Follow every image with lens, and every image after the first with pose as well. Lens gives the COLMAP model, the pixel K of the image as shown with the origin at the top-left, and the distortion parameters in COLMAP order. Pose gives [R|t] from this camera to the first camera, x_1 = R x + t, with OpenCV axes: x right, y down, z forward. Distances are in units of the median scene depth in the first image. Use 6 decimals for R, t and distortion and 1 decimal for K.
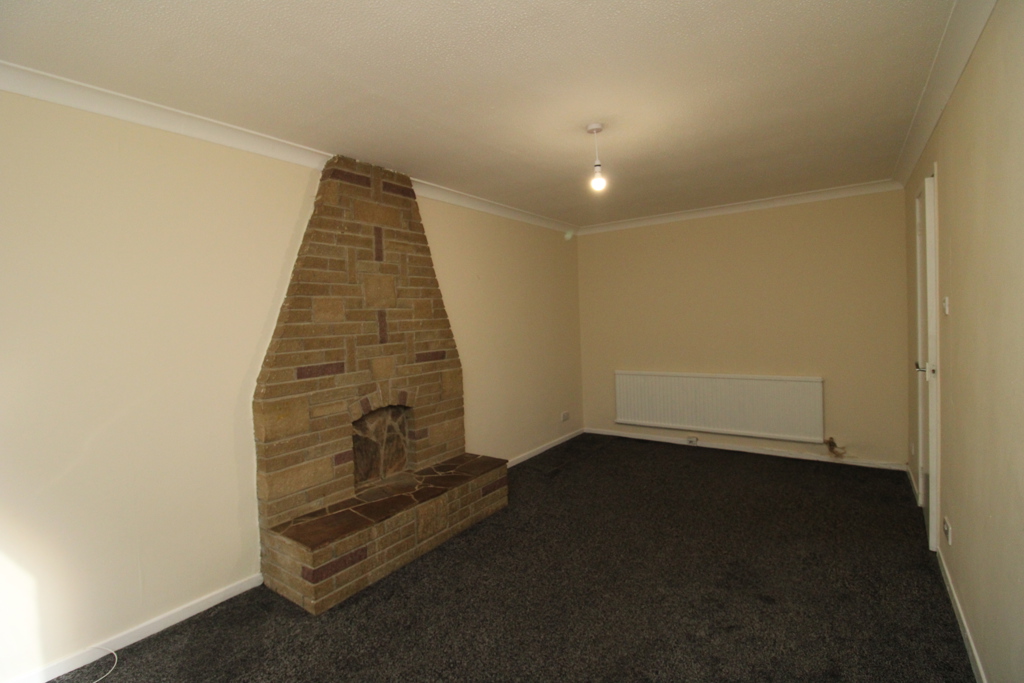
lens RADIAL K [[476.5, 0, 514.6], [0, 476.5, 336.6], [0, 0, 1]] dist [-0.017724, -0.001854]
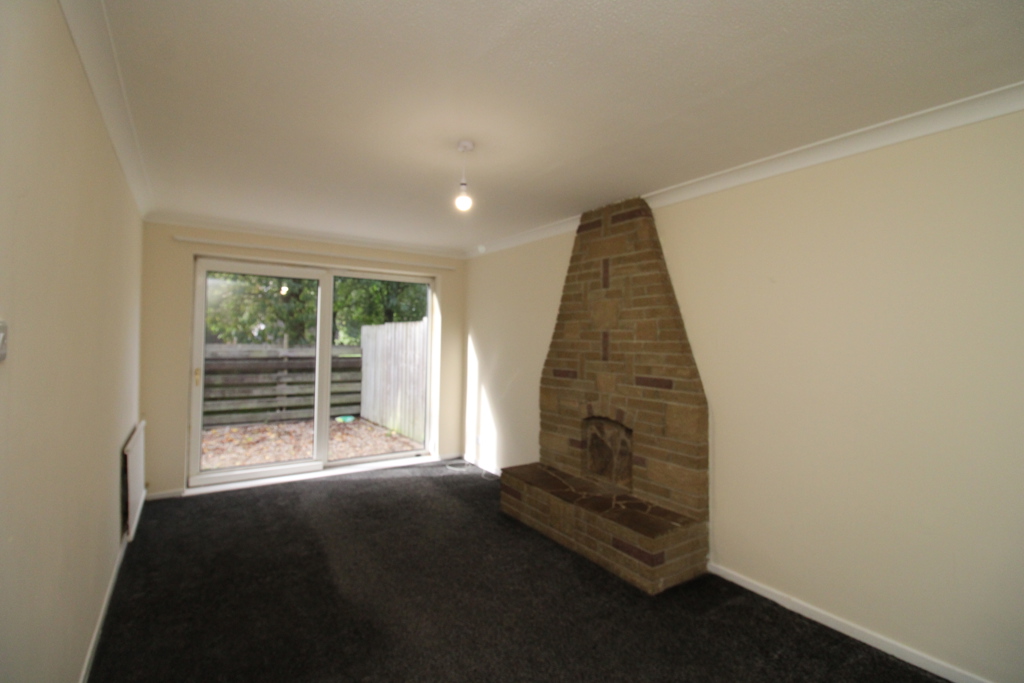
lens RADIAL K [[476.5, 0, 514.6], [0, 476.5, 342.7], [0, 0, 1]] dist [-0.017724, -0.001854]
pose [[-0.358842, 0.027277, -0.933000, 0.849158], [-0.047280, 0.997759, 0.047355, -0.071696], [0.932200, 0.061105, -0.356748, 1.195223]]
